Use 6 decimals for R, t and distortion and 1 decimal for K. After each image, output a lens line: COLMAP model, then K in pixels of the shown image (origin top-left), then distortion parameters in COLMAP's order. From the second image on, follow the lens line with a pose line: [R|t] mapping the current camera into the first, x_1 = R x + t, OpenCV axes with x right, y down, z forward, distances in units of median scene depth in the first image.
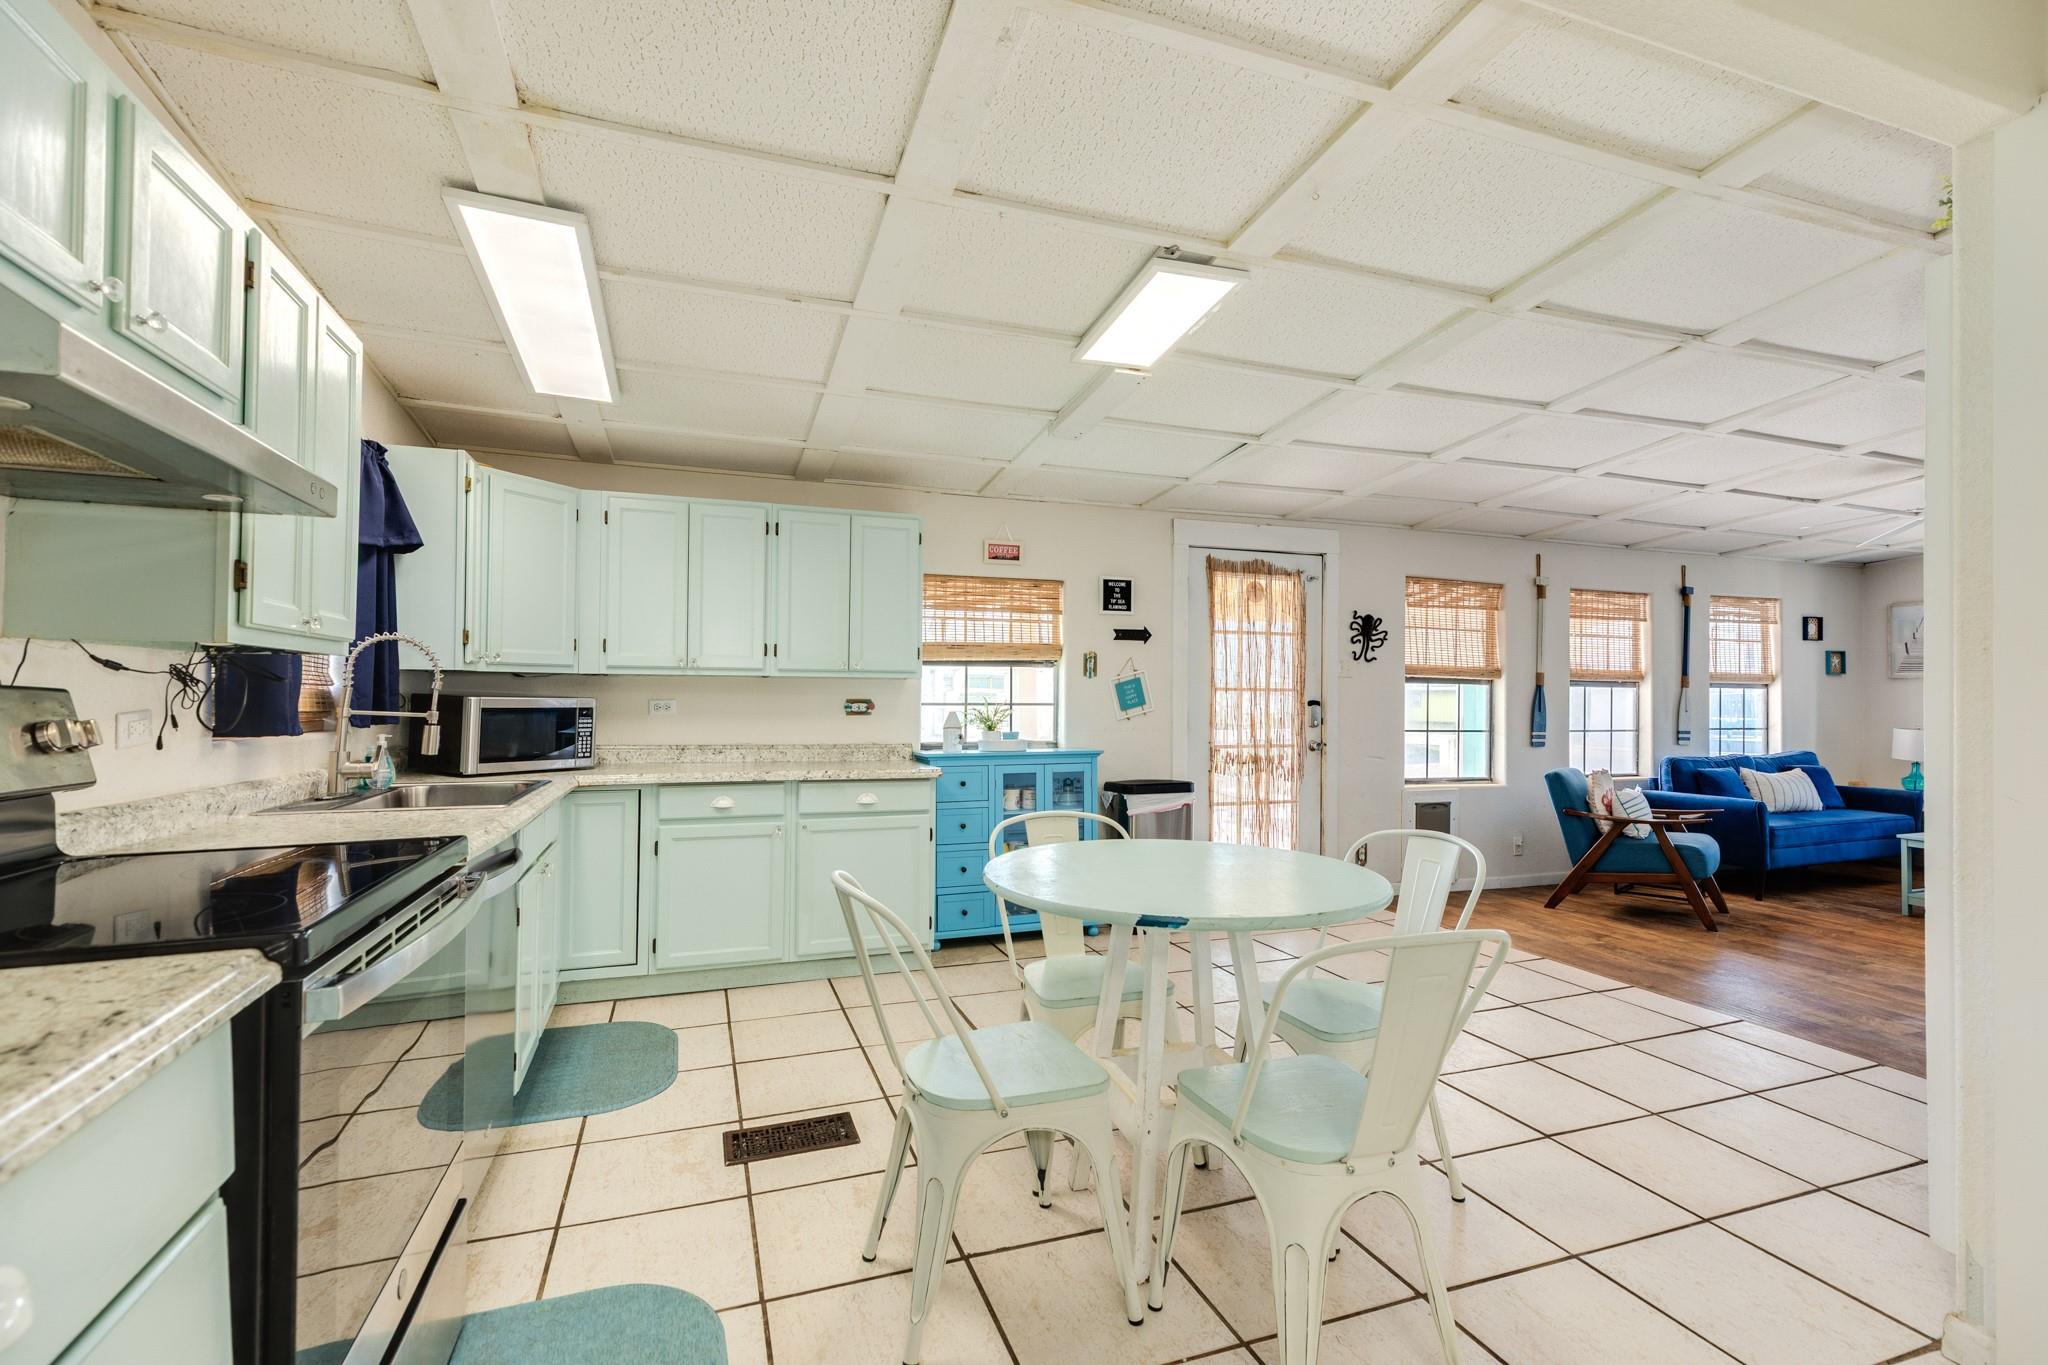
lens RADIAL K [[903.4, 0, 1025.3], [0, 903.4, 683.9], [0, 0, 1]] dist [0.001876, 0.000234]
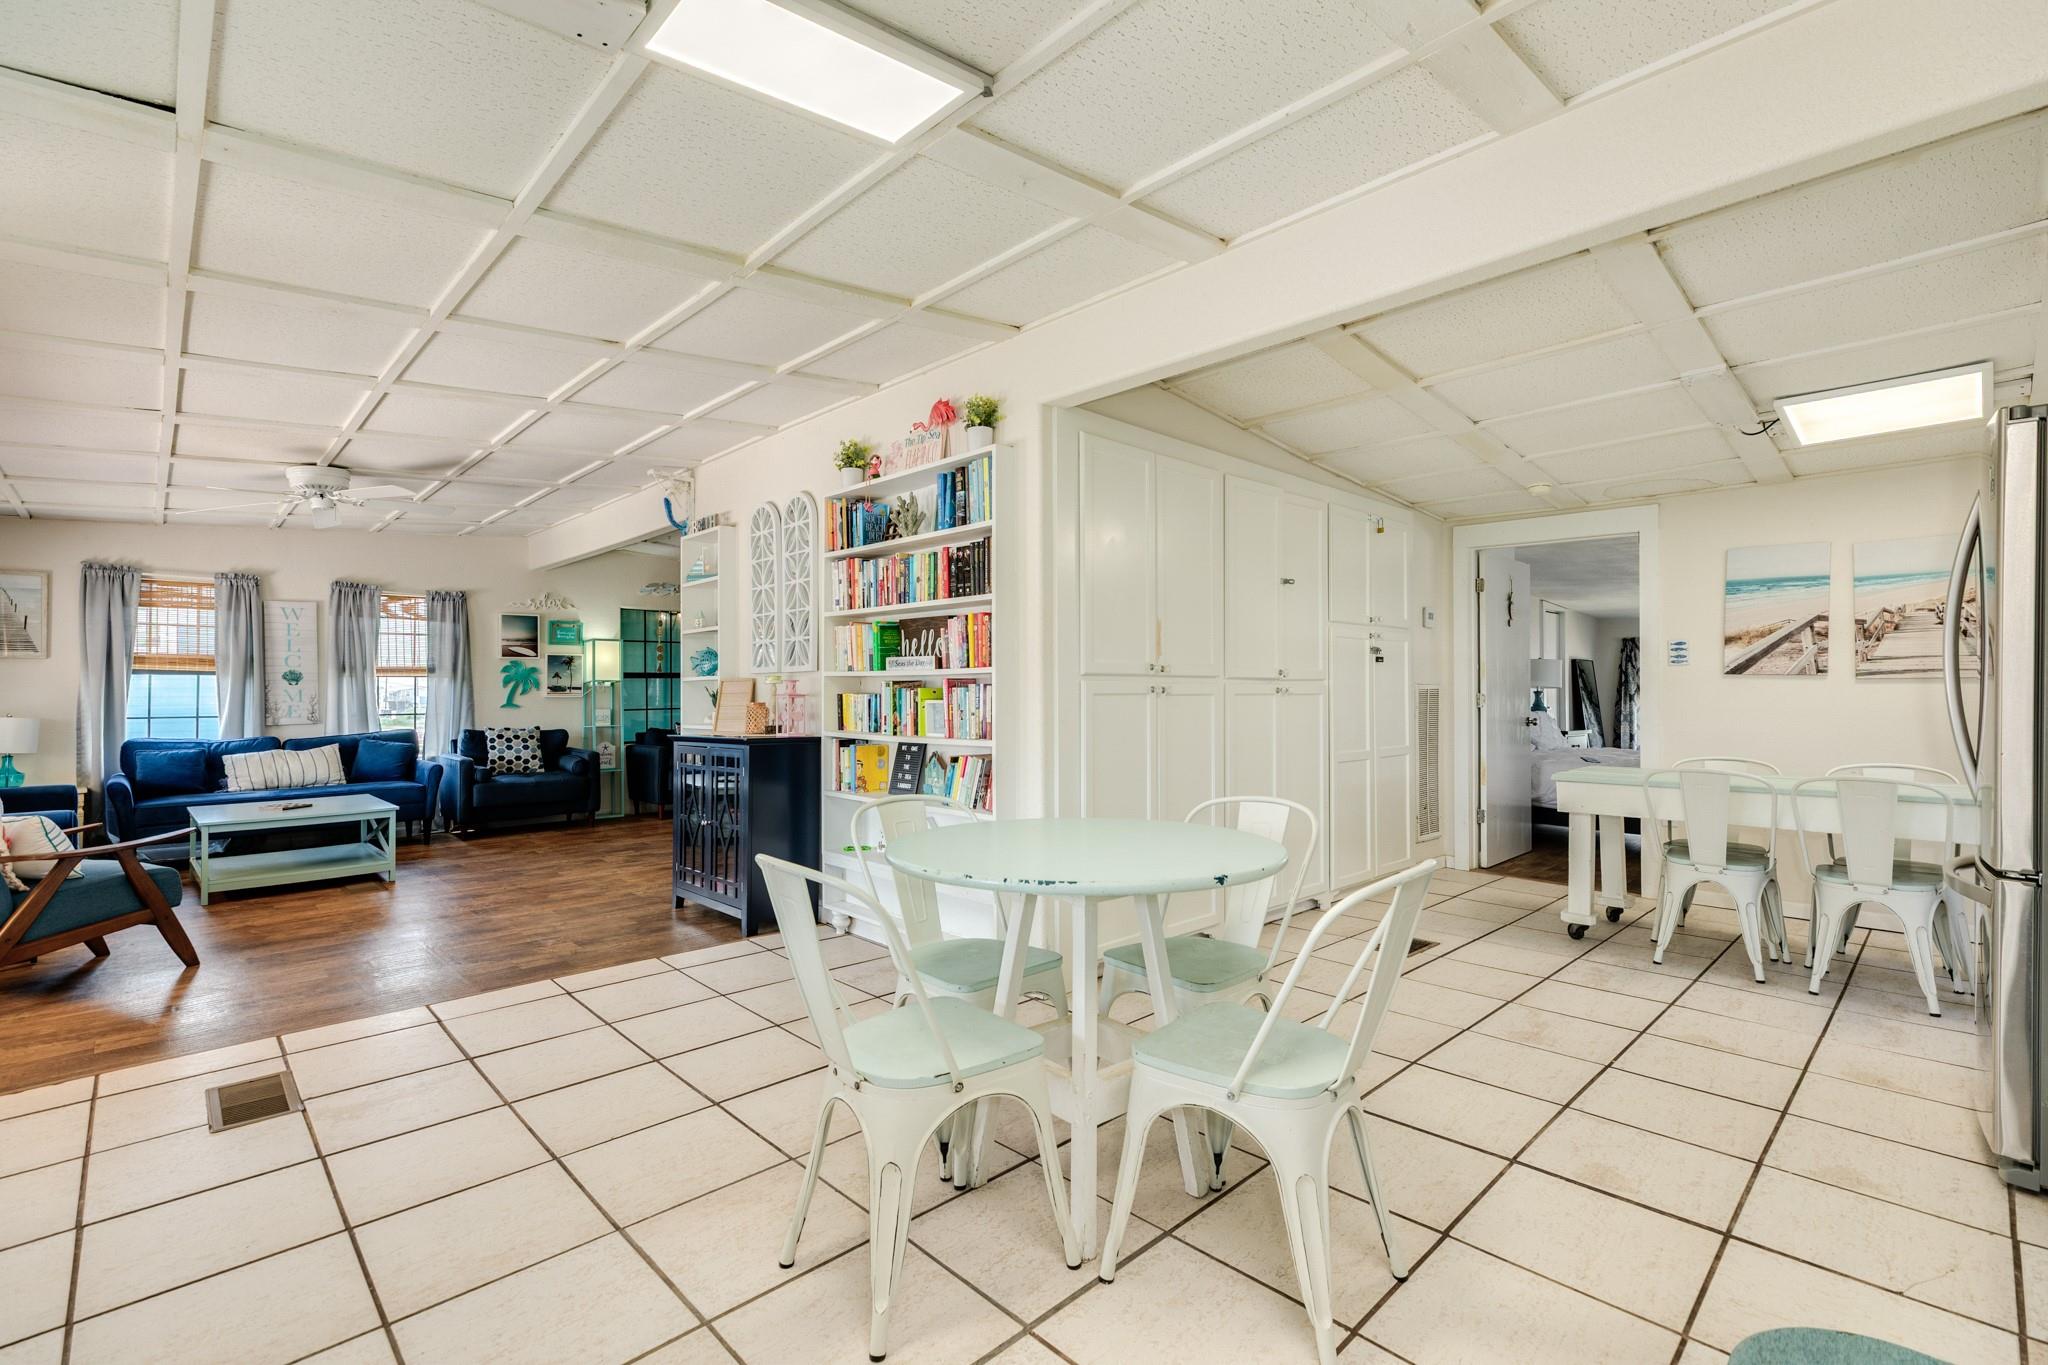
lens RADIAL K [[903.4, 0, 1025.3], [0, 903.4, 683.9], [0, 0, 1]] dist [0.001876, 0.000234]
pose [[-0.410013, 0.003499, 0.912073, -0.316921], [-0.012315, 0.999880, -0.009372, 0.019382], [-0.911997, -0.015075, -0.409920, 0.709497]]
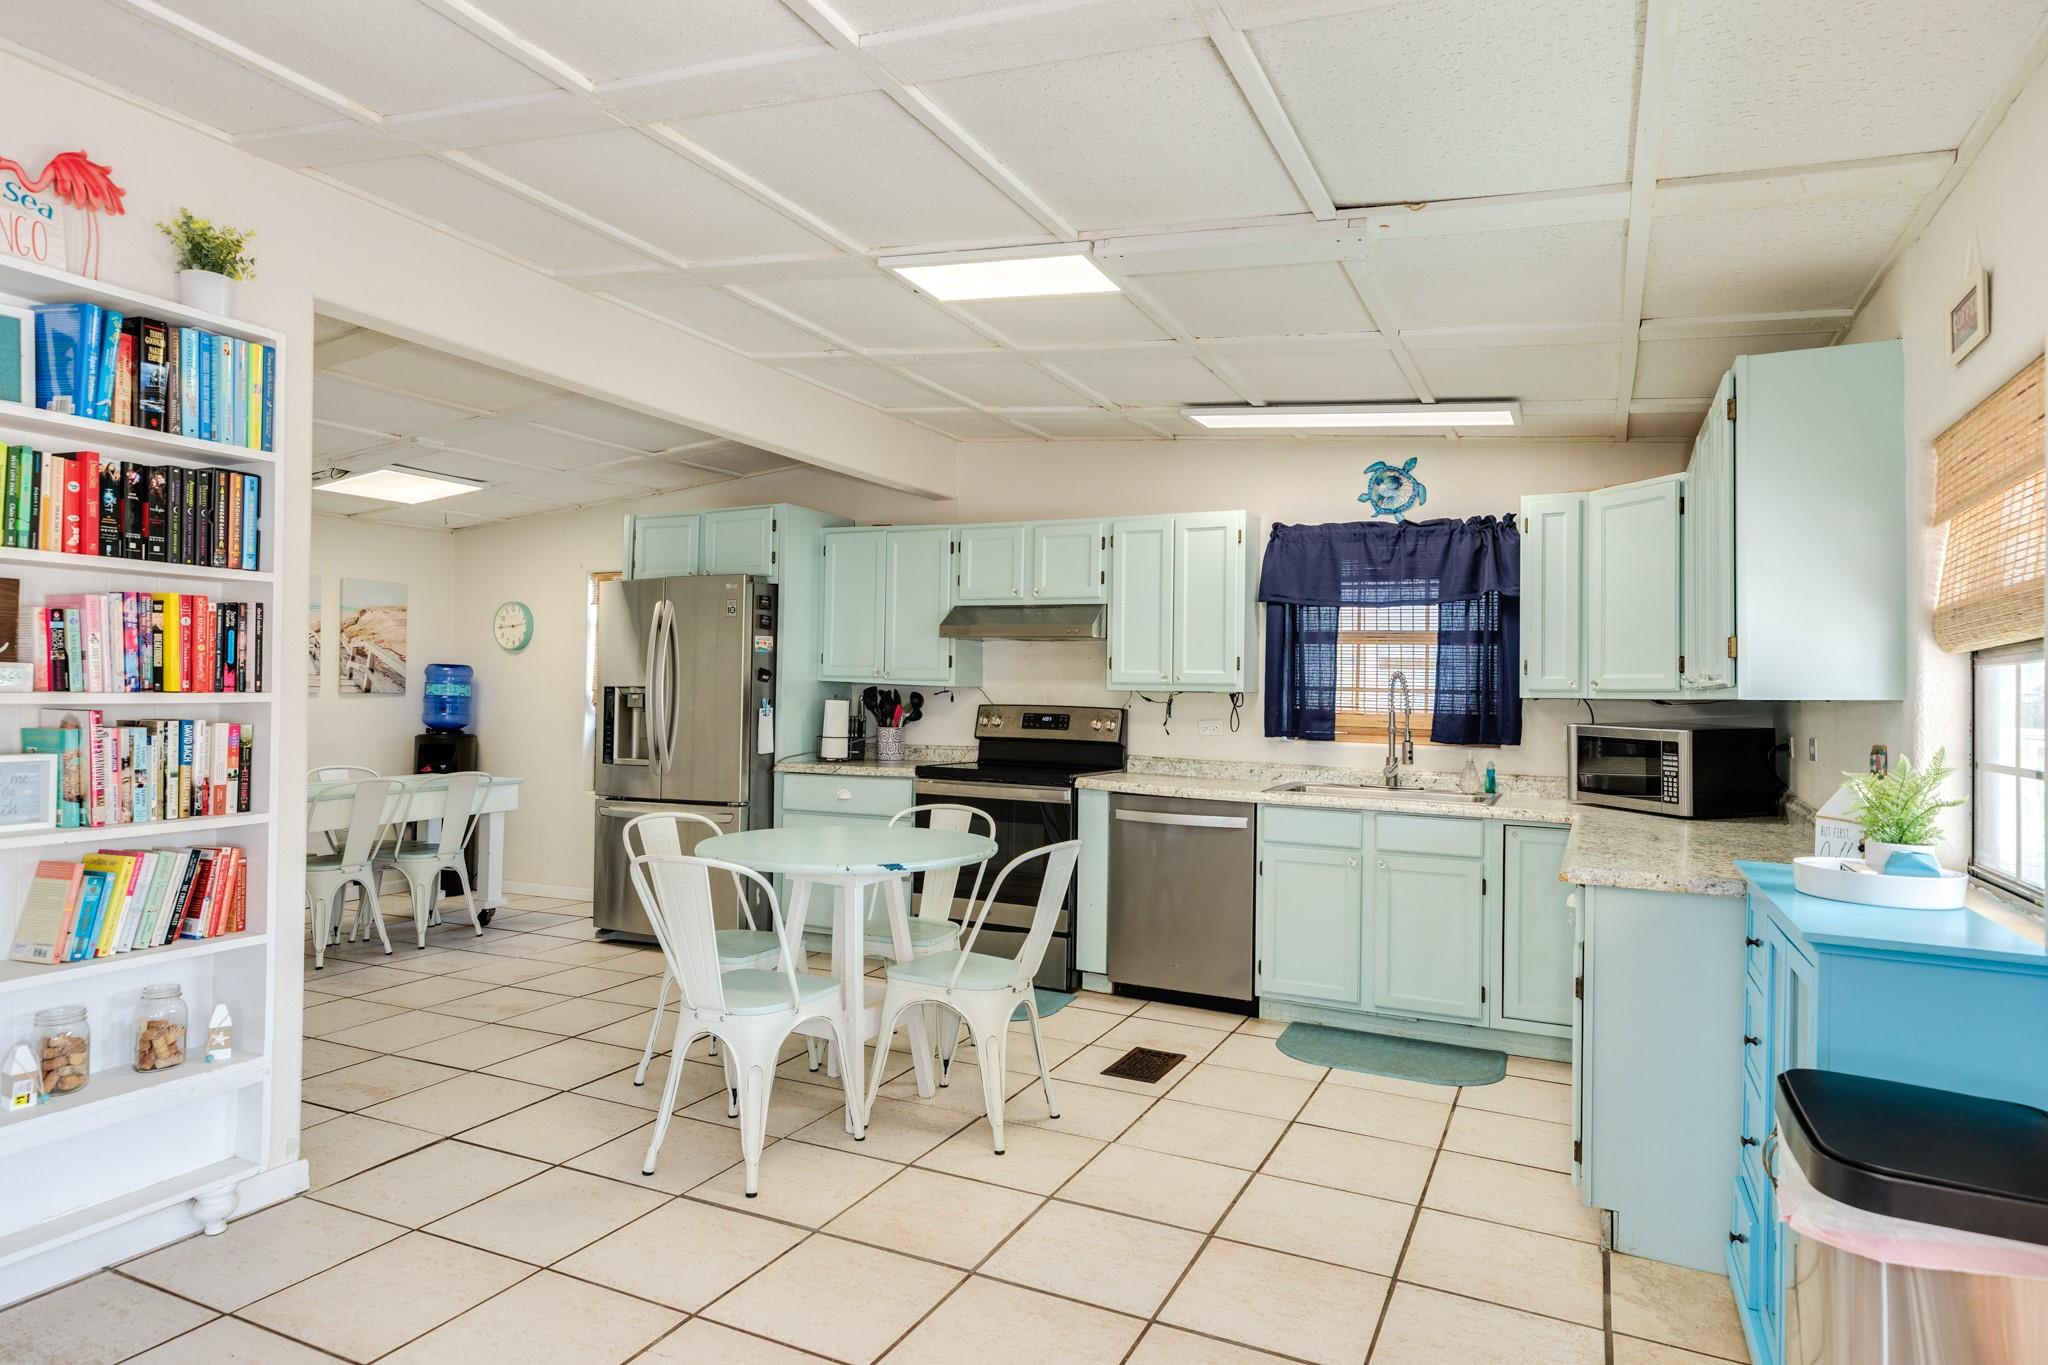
lens RADIAL K [[1182.8, 0, 1034.3], [0, 1182.8, 683.8], [0, 0, 1]] dist [0.001330, 0.000313]
pose [[-0.704175, -0.020502, -0.709731, 0.579025], [-0.010433, 0.999774, -0.018529, -0.000010], [0.709950, -0.005643, -0.704229, 1.151855]]
